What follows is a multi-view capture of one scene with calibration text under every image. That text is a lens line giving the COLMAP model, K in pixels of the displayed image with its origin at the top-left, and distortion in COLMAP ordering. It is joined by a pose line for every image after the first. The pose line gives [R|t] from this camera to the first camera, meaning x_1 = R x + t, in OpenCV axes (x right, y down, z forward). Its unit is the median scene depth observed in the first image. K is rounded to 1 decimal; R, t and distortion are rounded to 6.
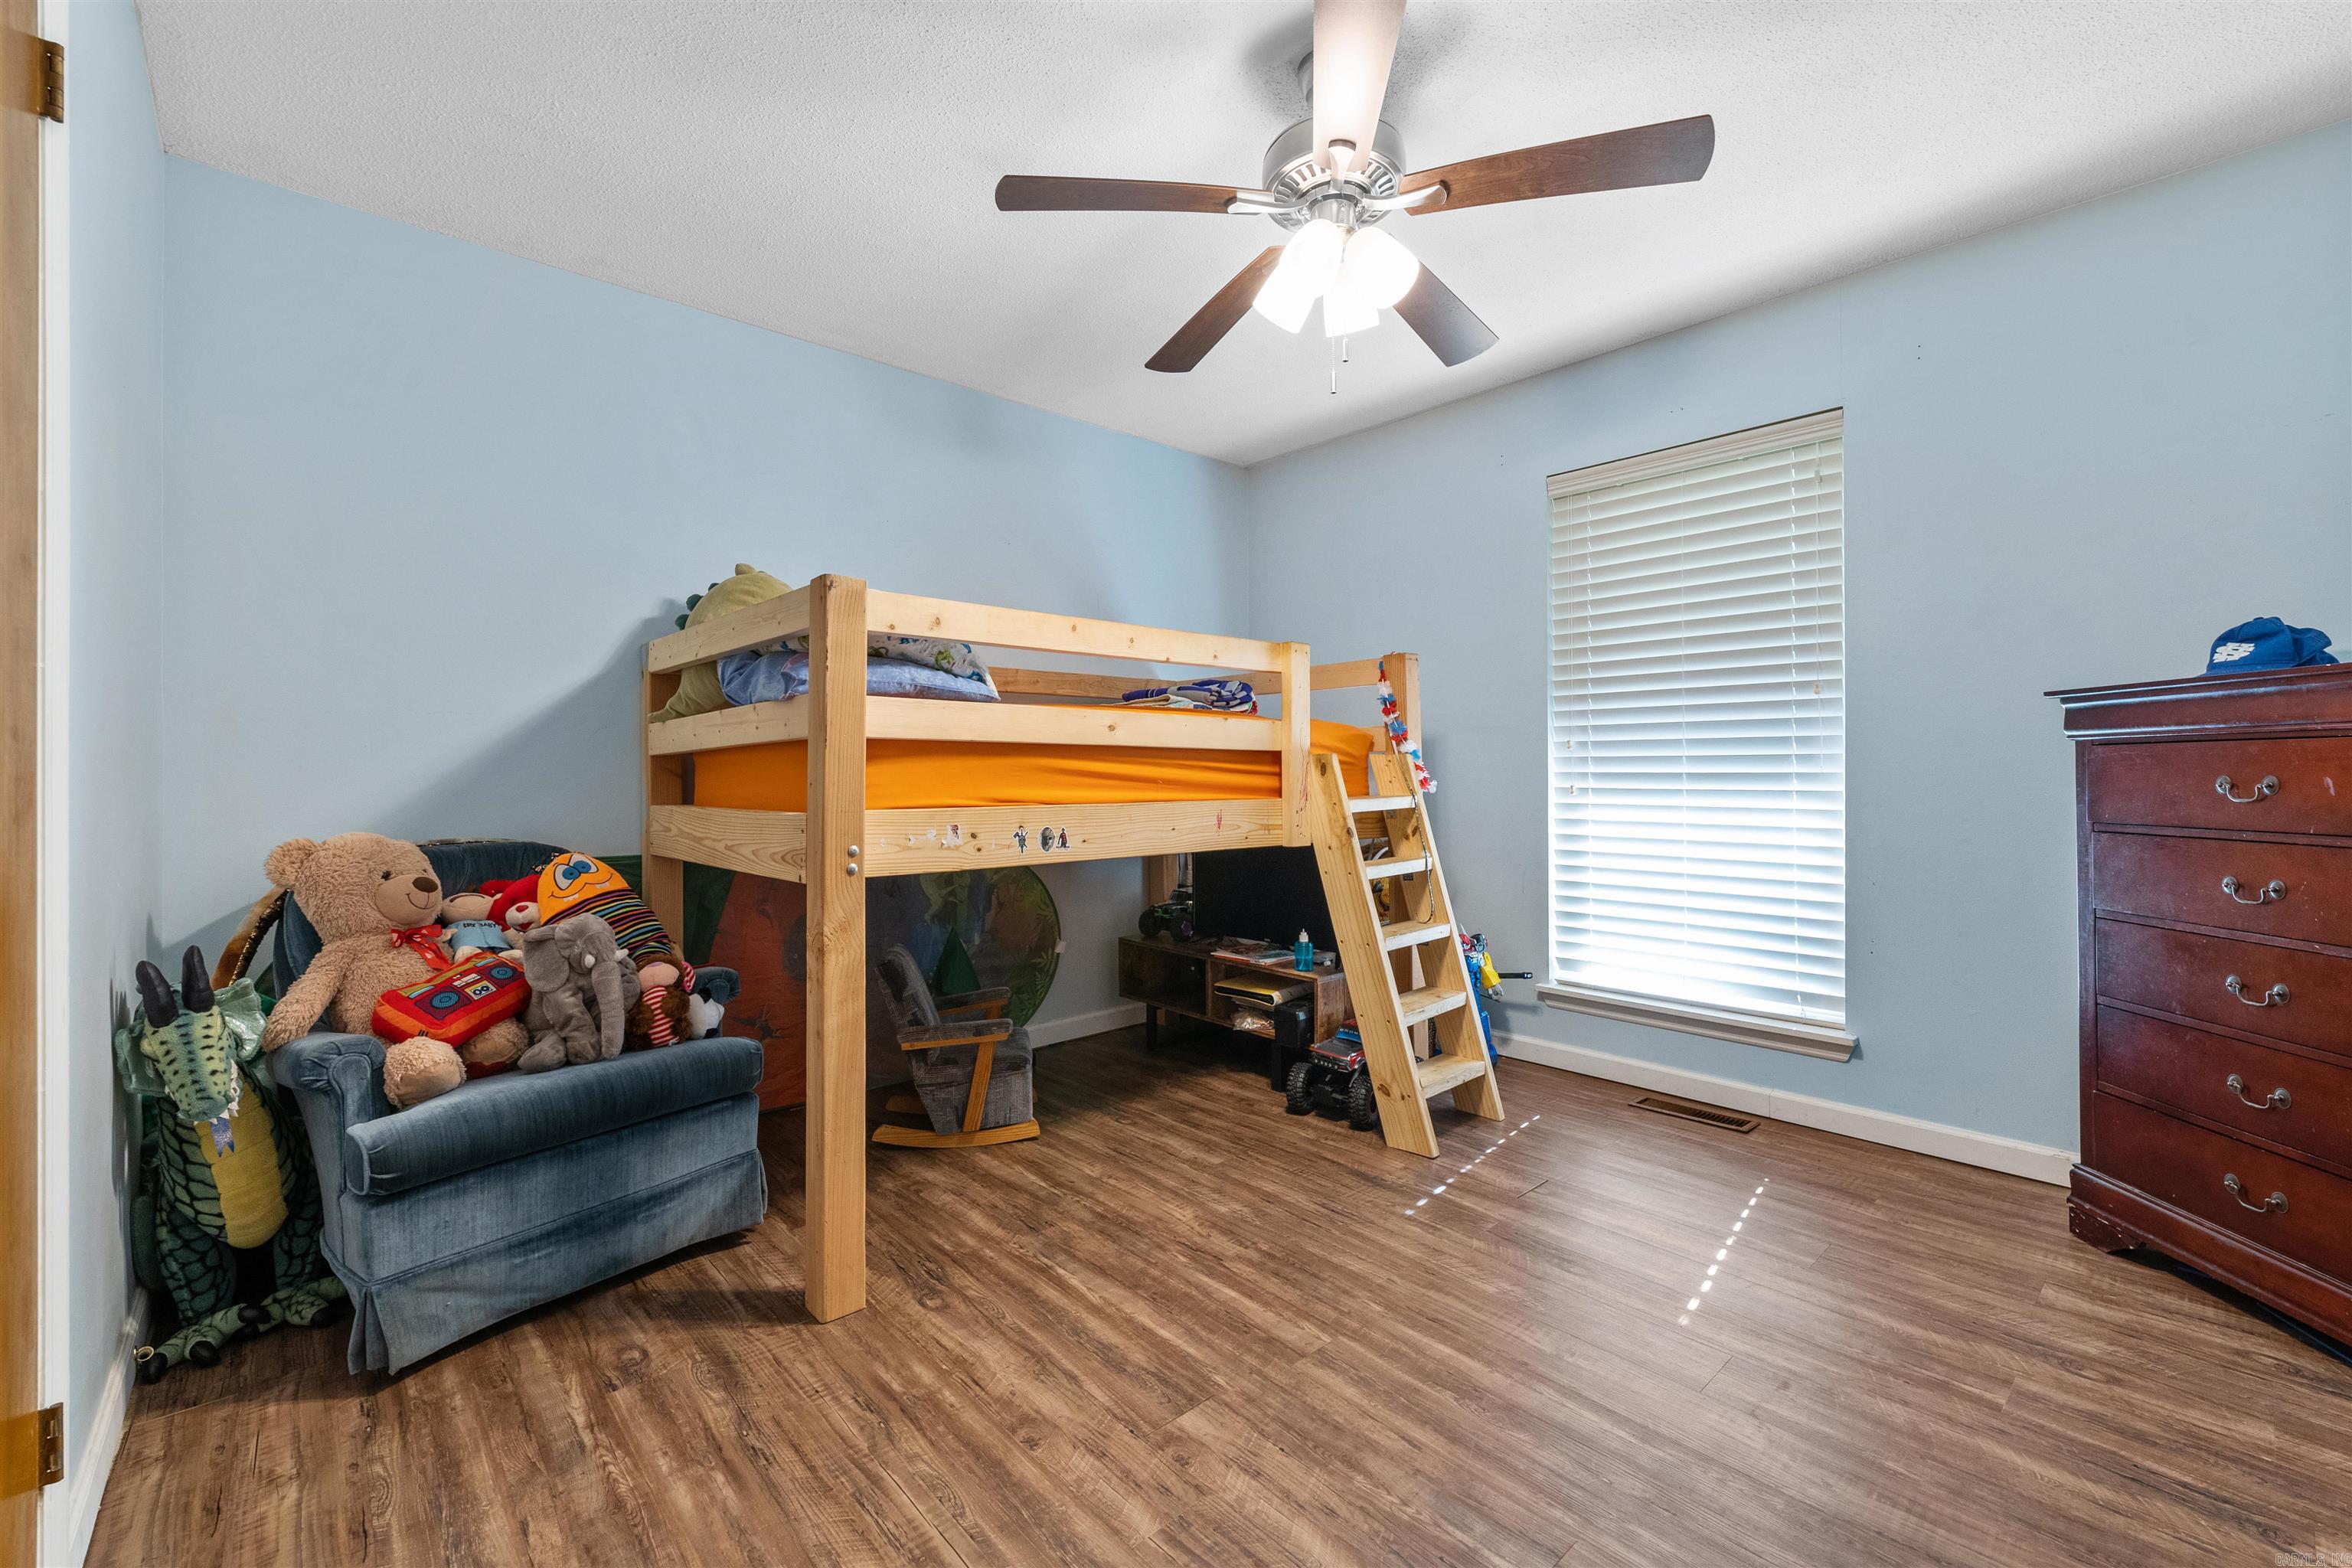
lens RADIAL K [[972.5, 0, 1169.3], [0, 972.5, 783.6], [0, 0, 1]] dist [0.002031, -0.000467]
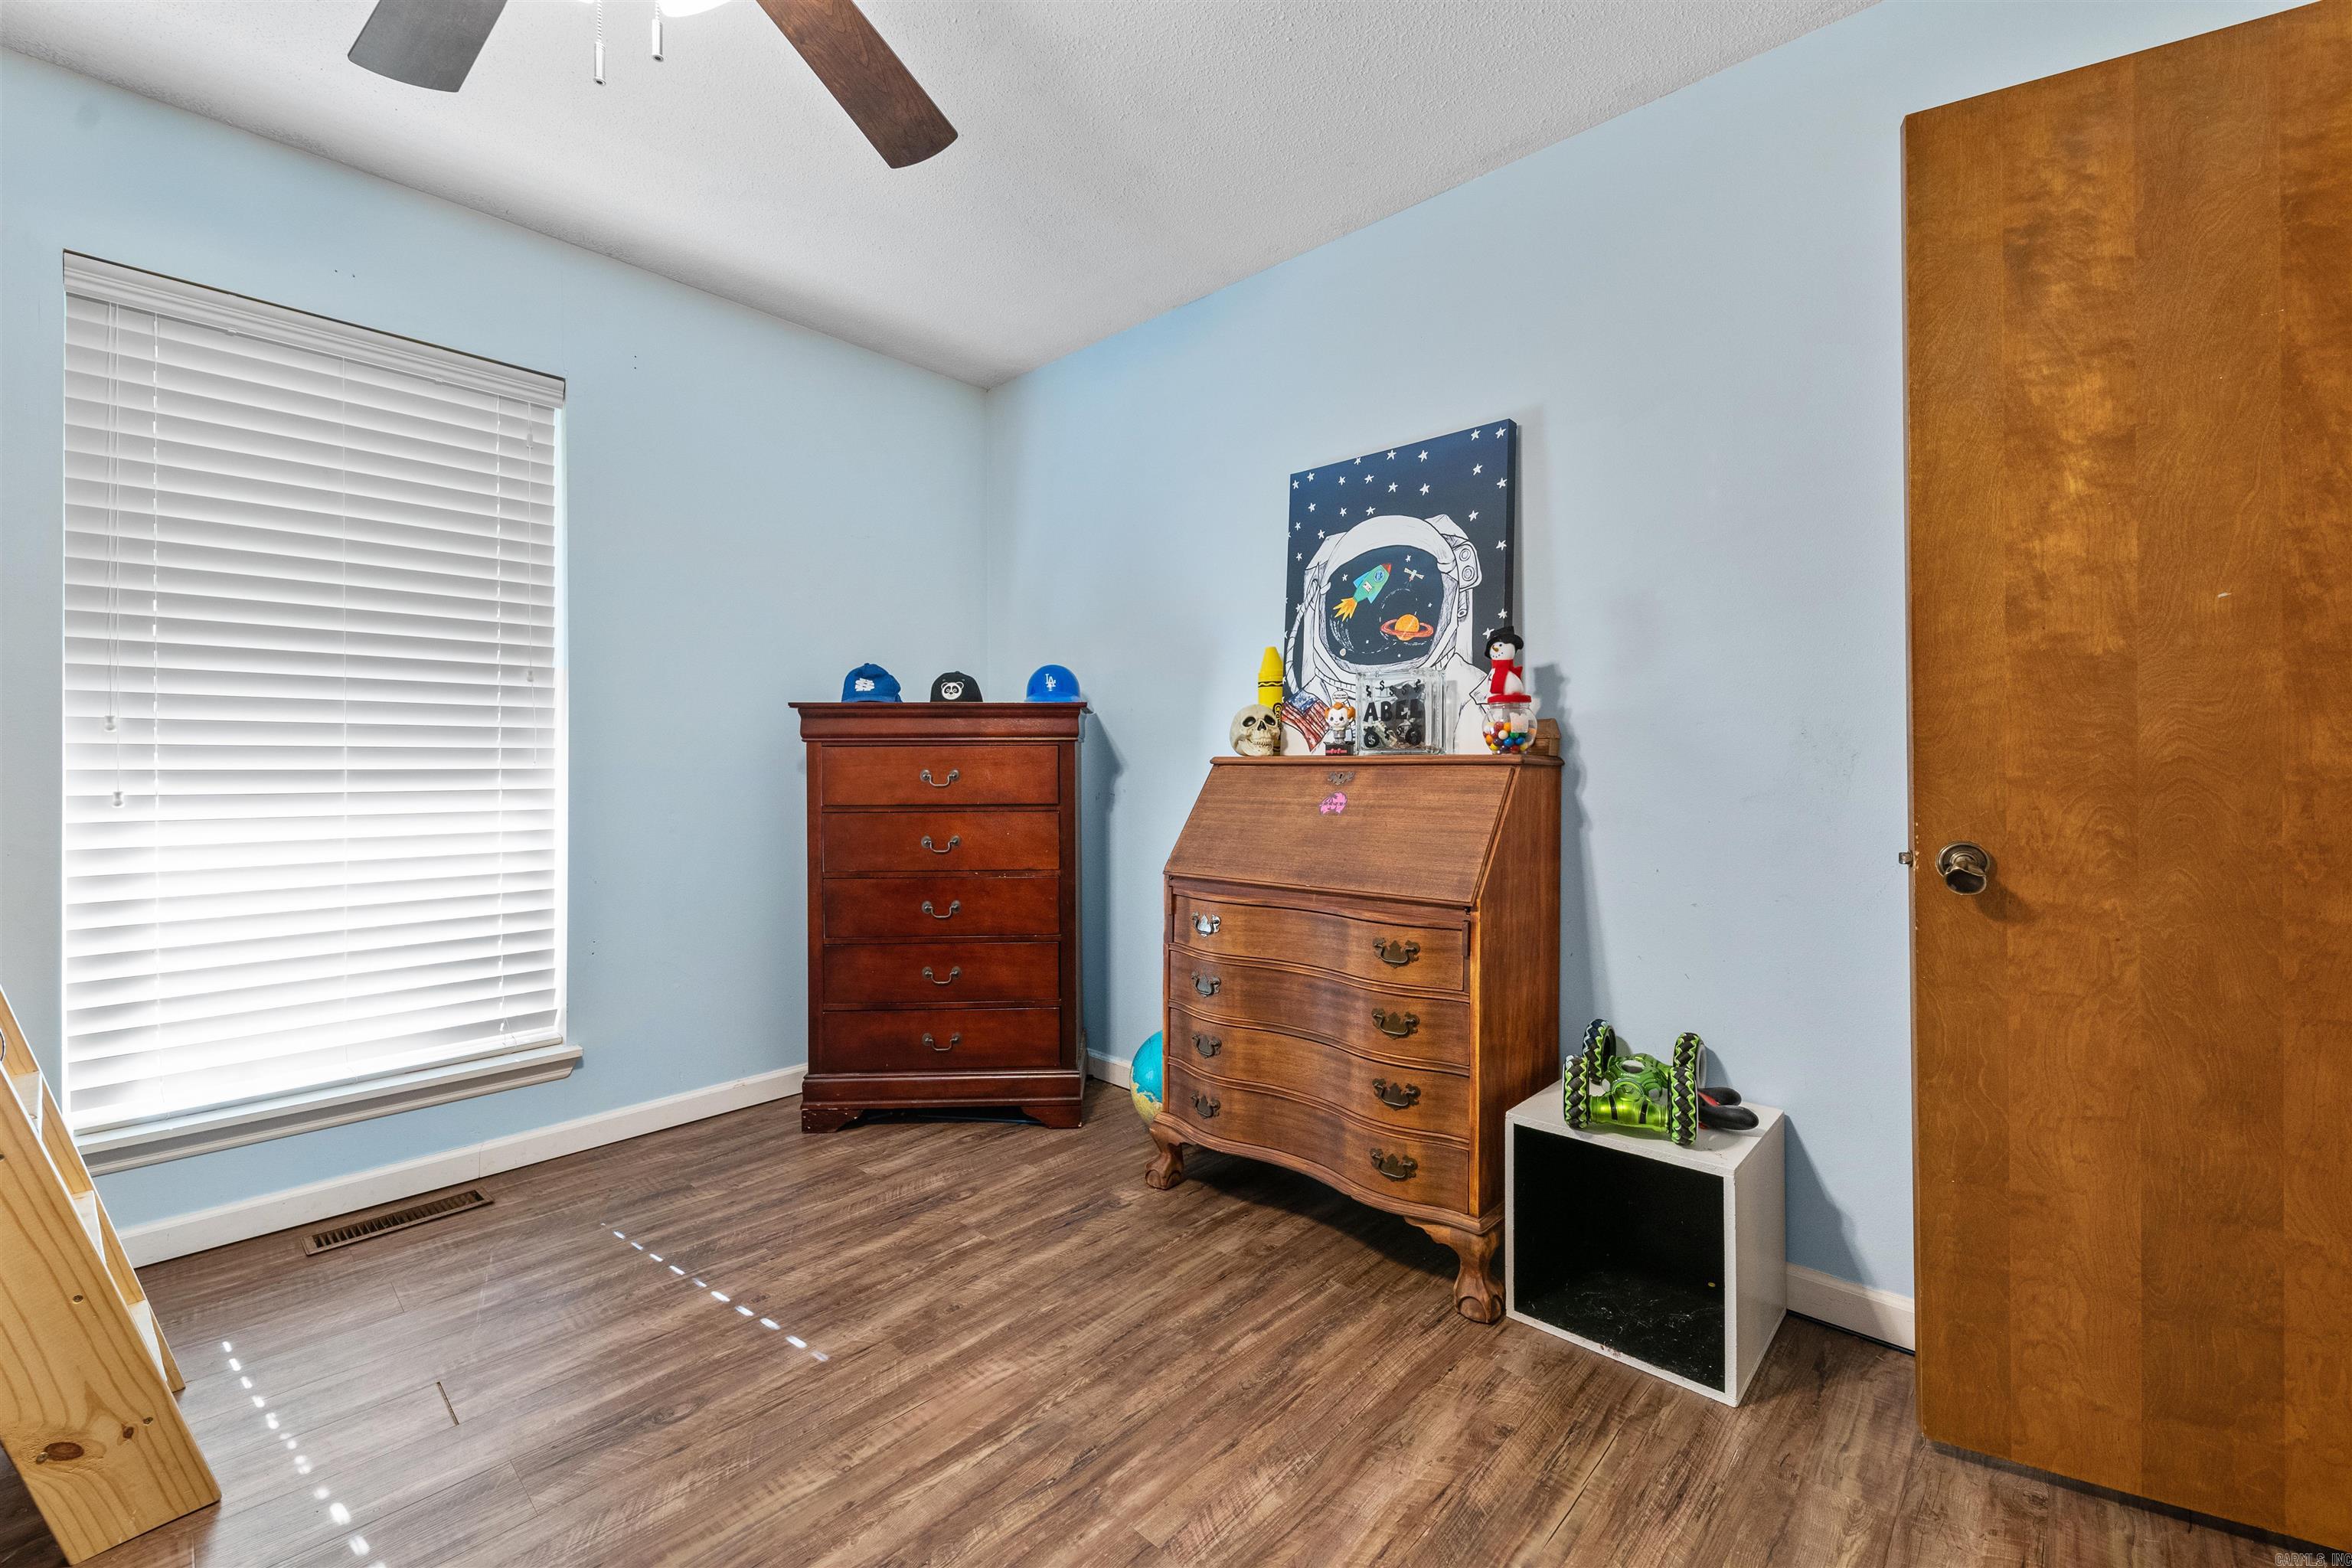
lens RADIAL K [[952.6, 0, 1170.7], [0, 952.6, 767.9], [0, 0, 1]] dist [0.002881, -0.002599]
pose [[-0.092716, -0.000359, 0.995693, -0.276634], [0.015137, 0.999884, 0.001770, -0.004819], [-0.995577, 0.015236, -0.092700, 0.503292]]
